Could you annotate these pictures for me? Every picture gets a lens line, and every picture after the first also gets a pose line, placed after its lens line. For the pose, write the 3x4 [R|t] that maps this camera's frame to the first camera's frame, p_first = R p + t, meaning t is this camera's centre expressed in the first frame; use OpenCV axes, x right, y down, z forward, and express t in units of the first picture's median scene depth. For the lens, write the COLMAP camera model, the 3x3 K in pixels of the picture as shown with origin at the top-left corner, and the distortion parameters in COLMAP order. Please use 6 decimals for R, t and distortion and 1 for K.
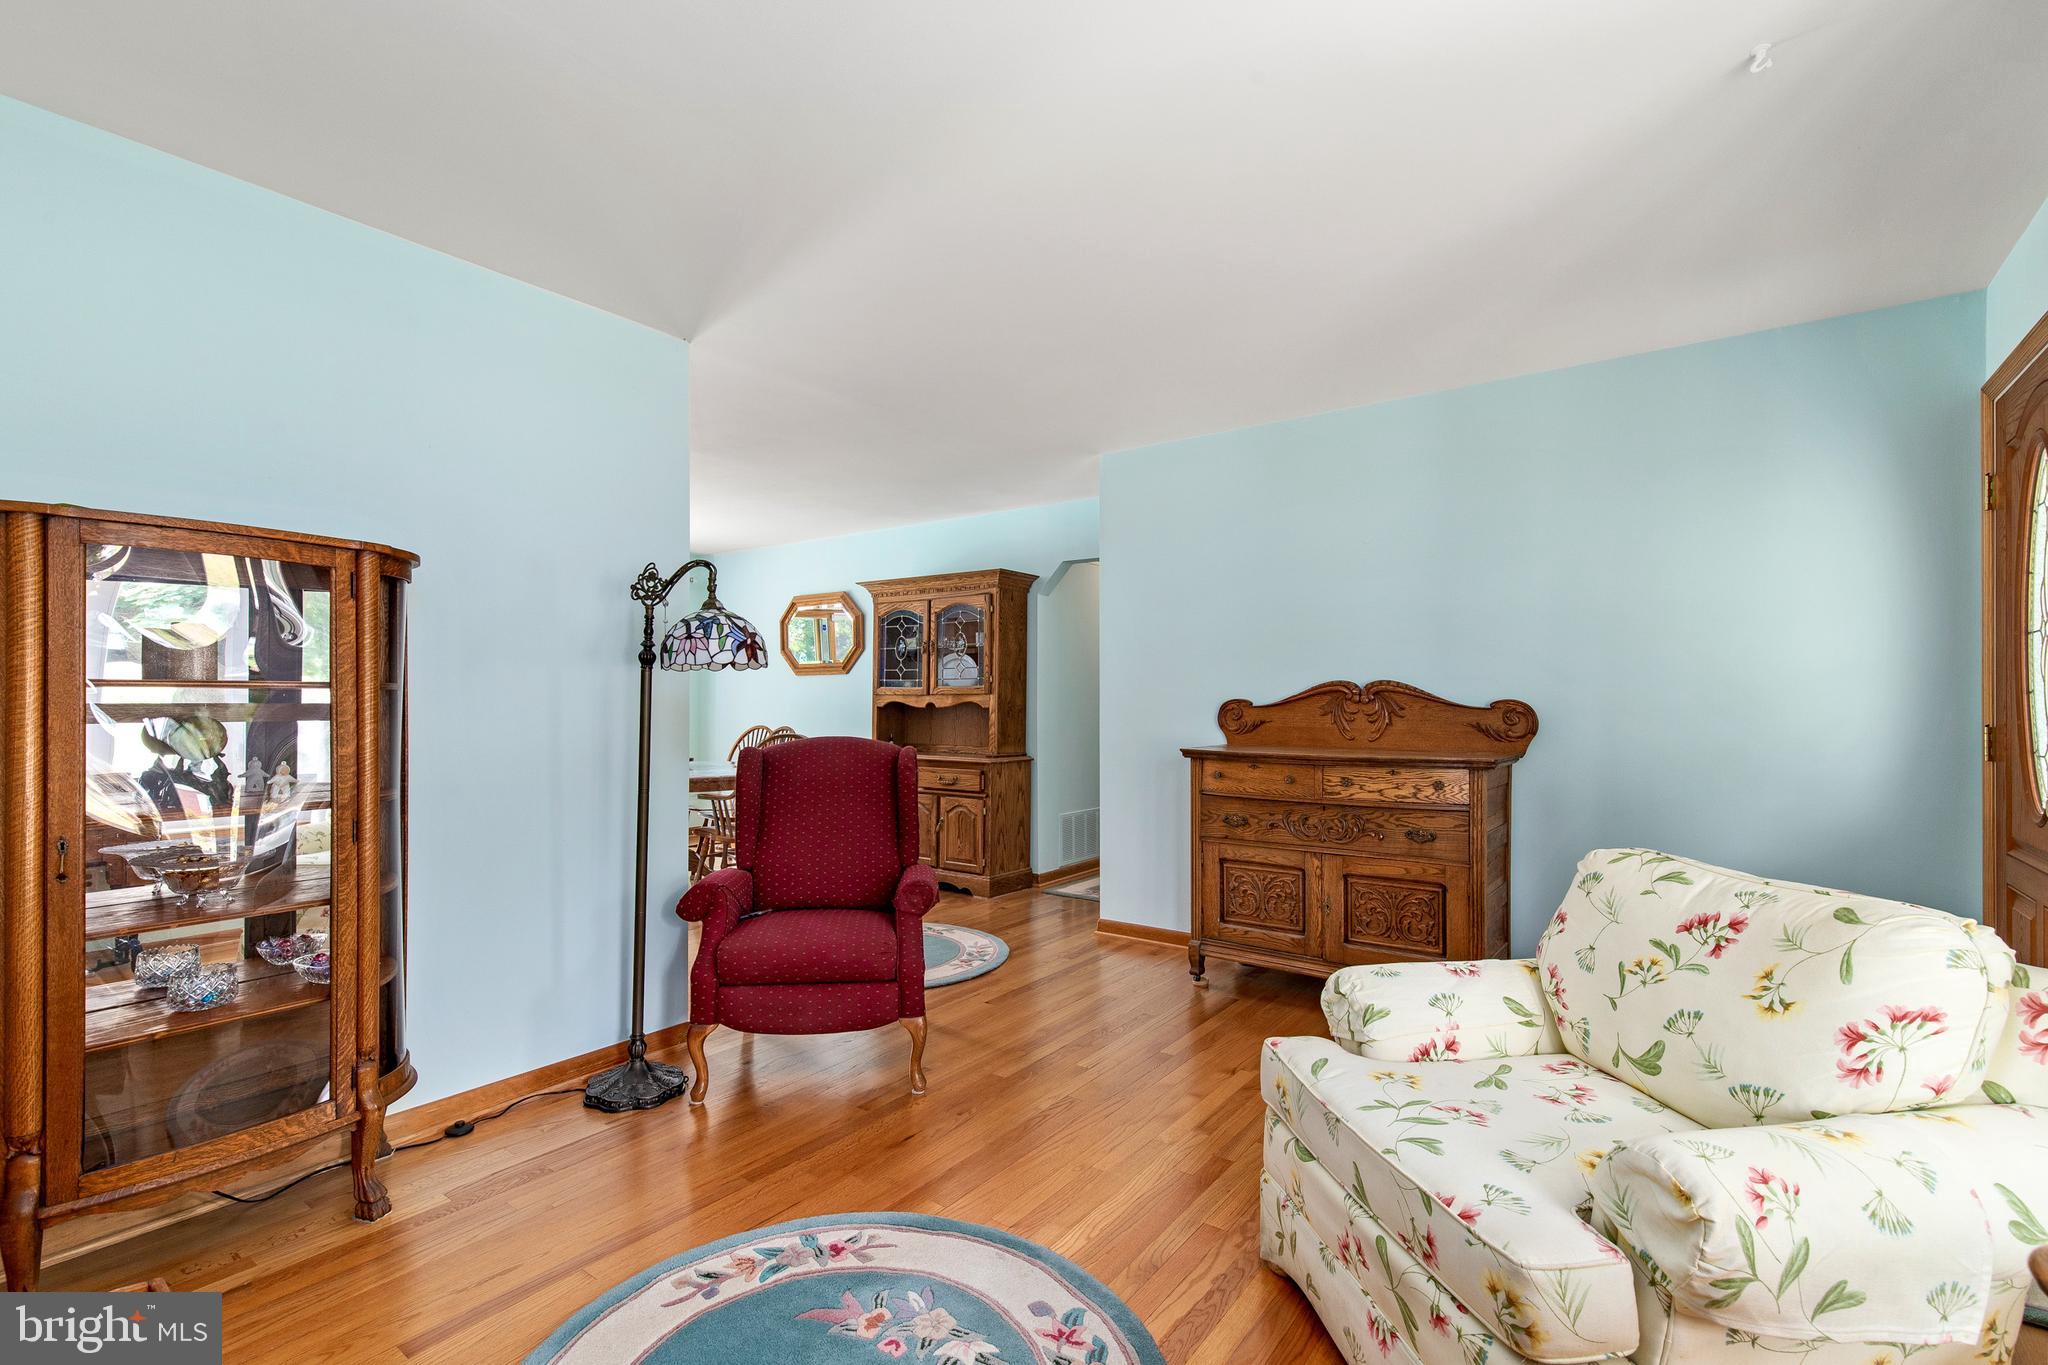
lens RADIAL K [[923.7, 0, 1035.2], [0, 923.7, 695.2], [0, 0, 1]] dist [-0.002185, 0.000193]
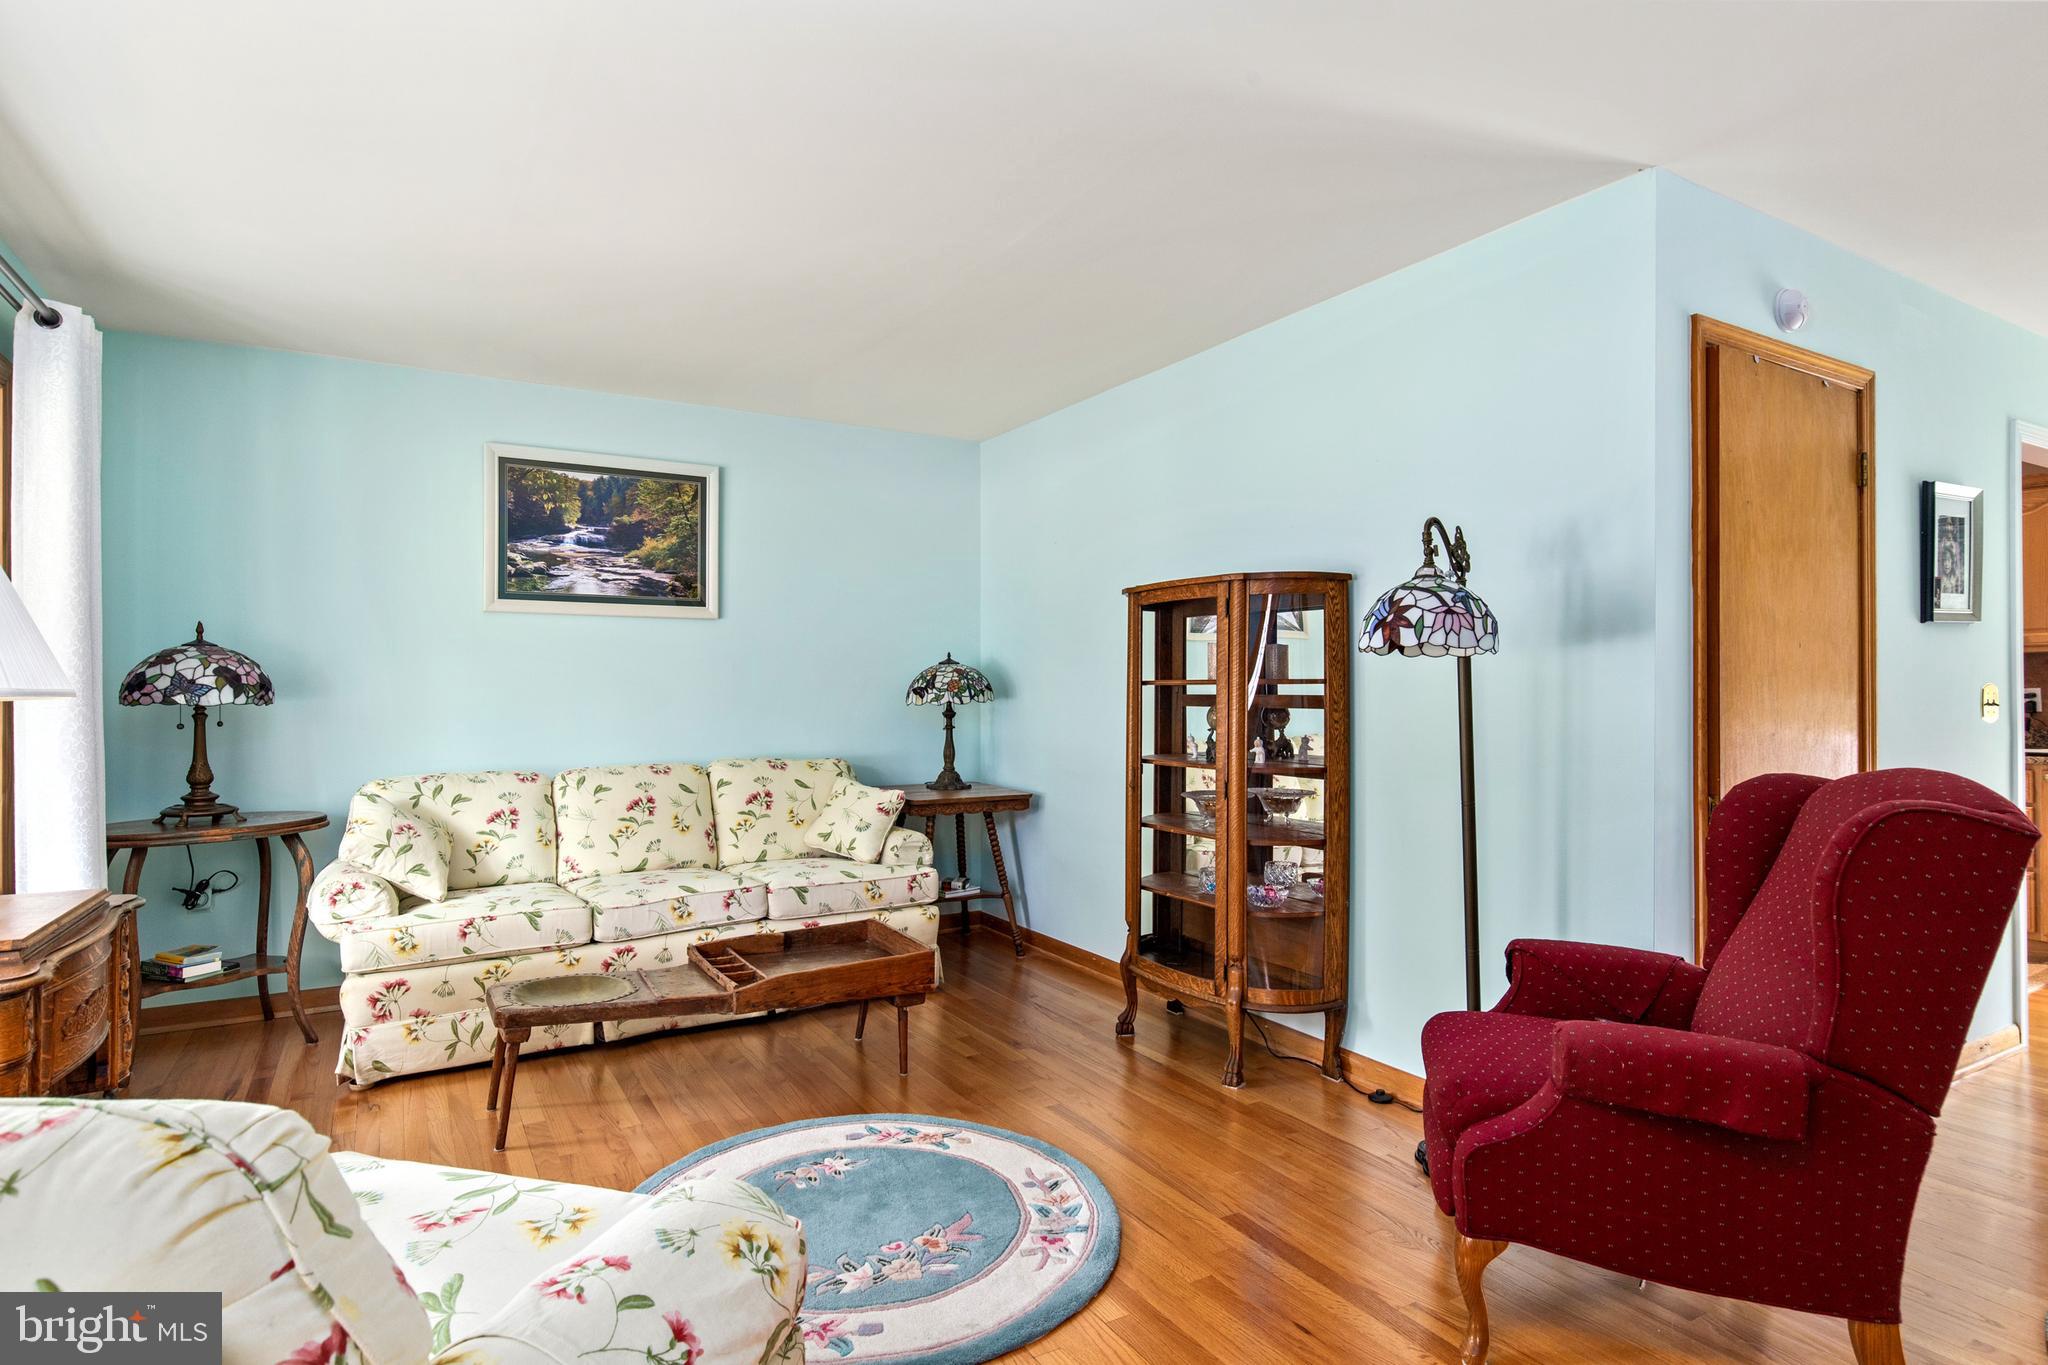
lens RADIAL K [[1131.8, 0, 1036.8], [0, 1131.8, 680.1], [0, 0, 1]] dist [0.003874, -0.000649]
pose [[-0.421638, -0.010023, -0.906709, 0.934729], [0.000868, 0.999934, -0.011458, 0.006103], [0.906764, -0.005618, -0.421602, 1.540826]]
